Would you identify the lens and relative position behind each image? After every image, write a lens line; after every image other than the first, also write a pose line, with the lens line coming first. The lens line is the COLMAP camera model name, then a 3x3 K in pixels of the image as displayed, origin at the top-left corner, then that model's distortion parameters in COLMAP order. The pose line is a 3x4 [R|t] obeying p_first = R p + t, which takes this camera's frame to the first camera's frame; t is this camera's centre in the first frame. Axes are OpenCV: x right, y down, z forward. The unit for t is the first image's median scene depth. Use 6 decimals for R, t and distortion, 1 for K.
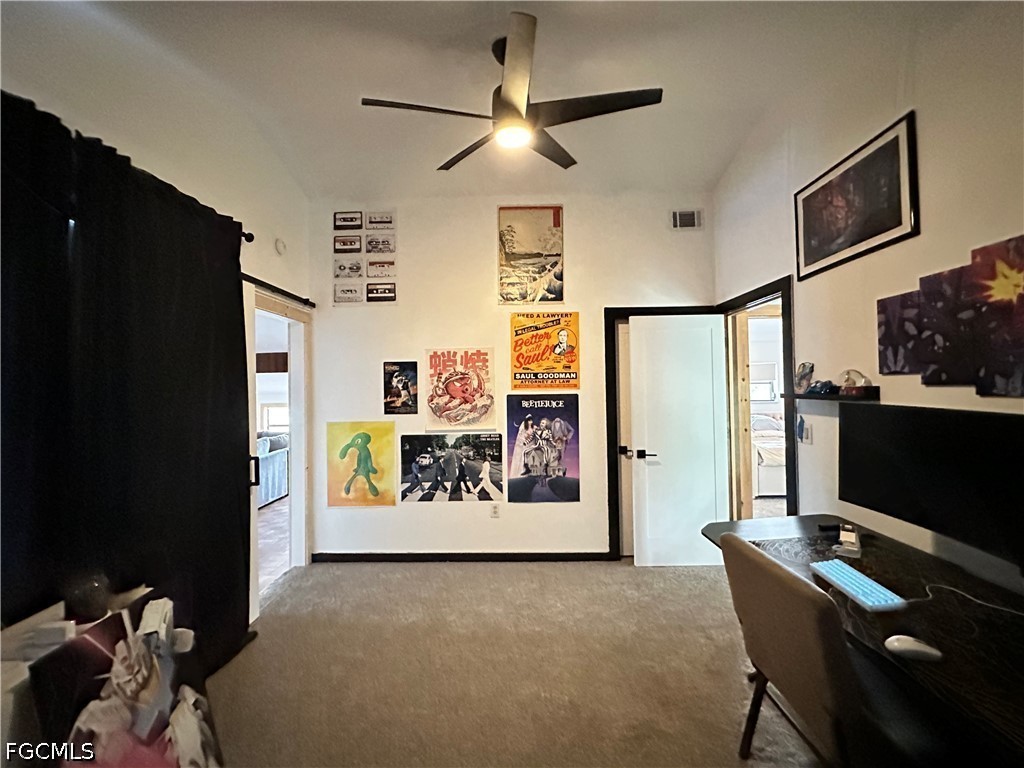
lens RADIAL K [[409.3, 0, 511.7], [0, 409.3, 382.6], [0, 0, 1]] dist [-0.004857, 0.000502]
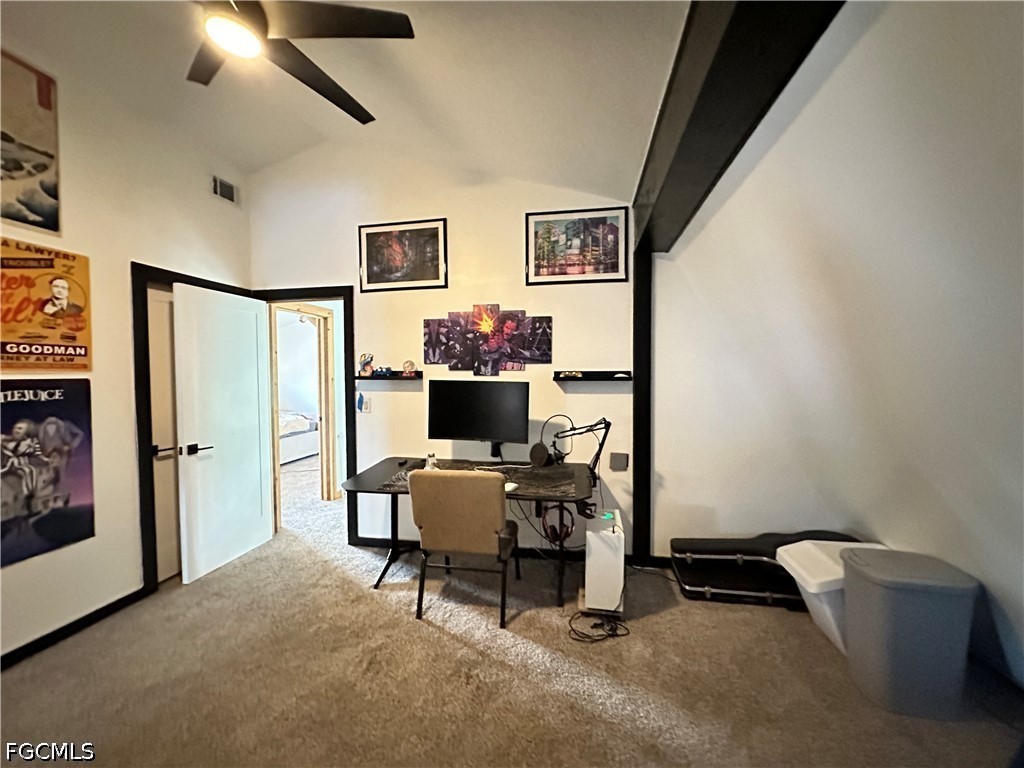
lens RADIAL K [[409.3, 0, 511.7], [0, 409.3, 382.6], [0, 0, 1]] dist [-0.004857, 0.000502]
pose [[0.167205, -0.011981, 0.985849, -0.402417], [-0.011948, 0.999828, 0.014177, 0.016718], [-0.985850, -0.014149, 0.167034, 0.209951]]
